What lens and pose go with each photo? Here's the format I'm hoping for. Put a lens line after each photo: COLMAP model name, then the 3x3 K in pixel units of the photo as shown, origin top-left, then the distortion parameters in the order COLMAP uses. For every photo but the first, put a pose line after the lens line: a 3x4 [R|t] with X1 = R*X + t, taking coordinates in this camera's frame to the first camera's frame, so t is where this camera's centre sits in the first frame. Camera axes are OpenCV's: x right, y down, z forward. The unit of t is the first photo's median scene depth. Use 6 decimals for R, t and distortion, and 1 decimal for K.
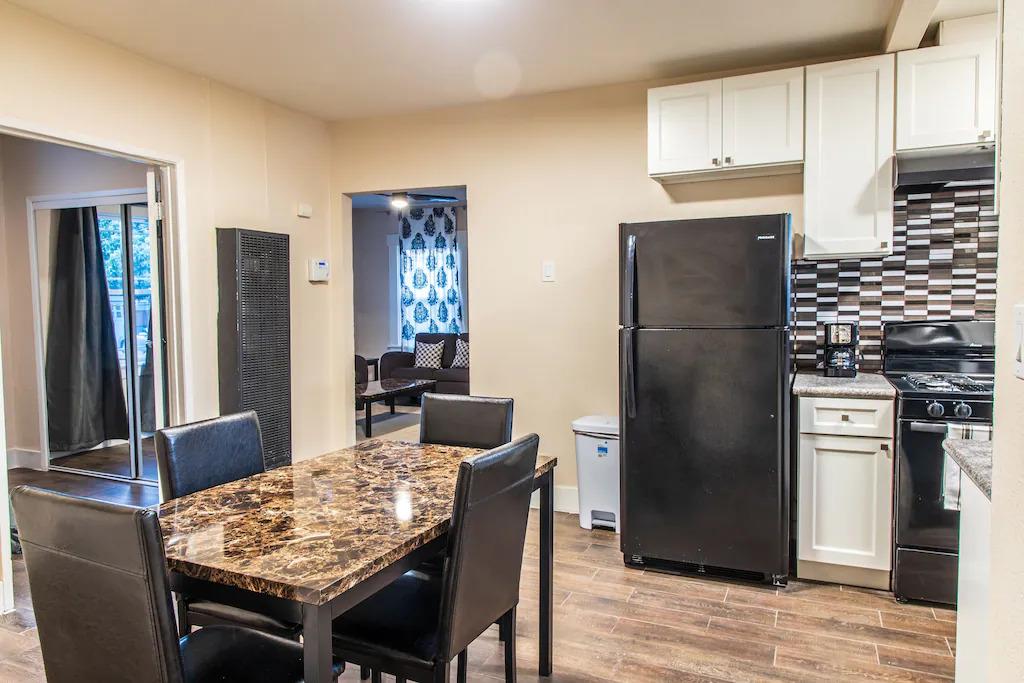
lens RADIAL K [[682.2, 0, 509.7], [0, 682.2, 340.2], [0, 0, 1]] dist [0.007221, -0.003816]
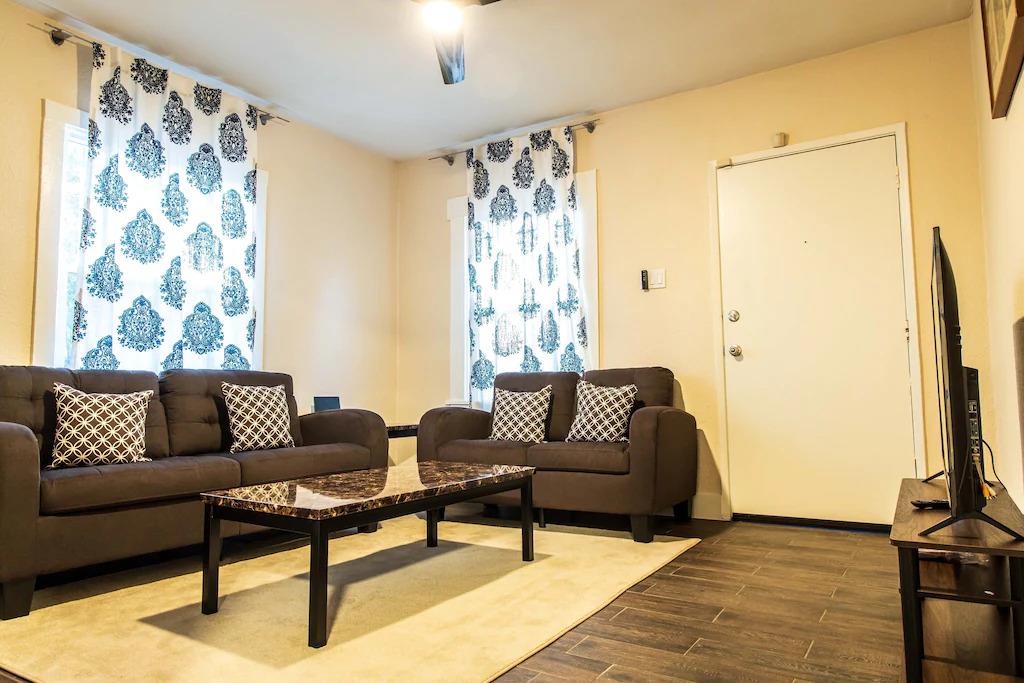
lens RADIAL K [[682.2, 0, 510.7], [0, 682.2, 339.3], [0, 0, 1]] dist [0.007221, -0.003816]
pose [[0.988423, -0.013754, -0.151096, -0.049761], [-0.006670, 0.990981, -0.133839, 0.032594], [0.151574, 0.133297, 0.979417, 0.504200]]
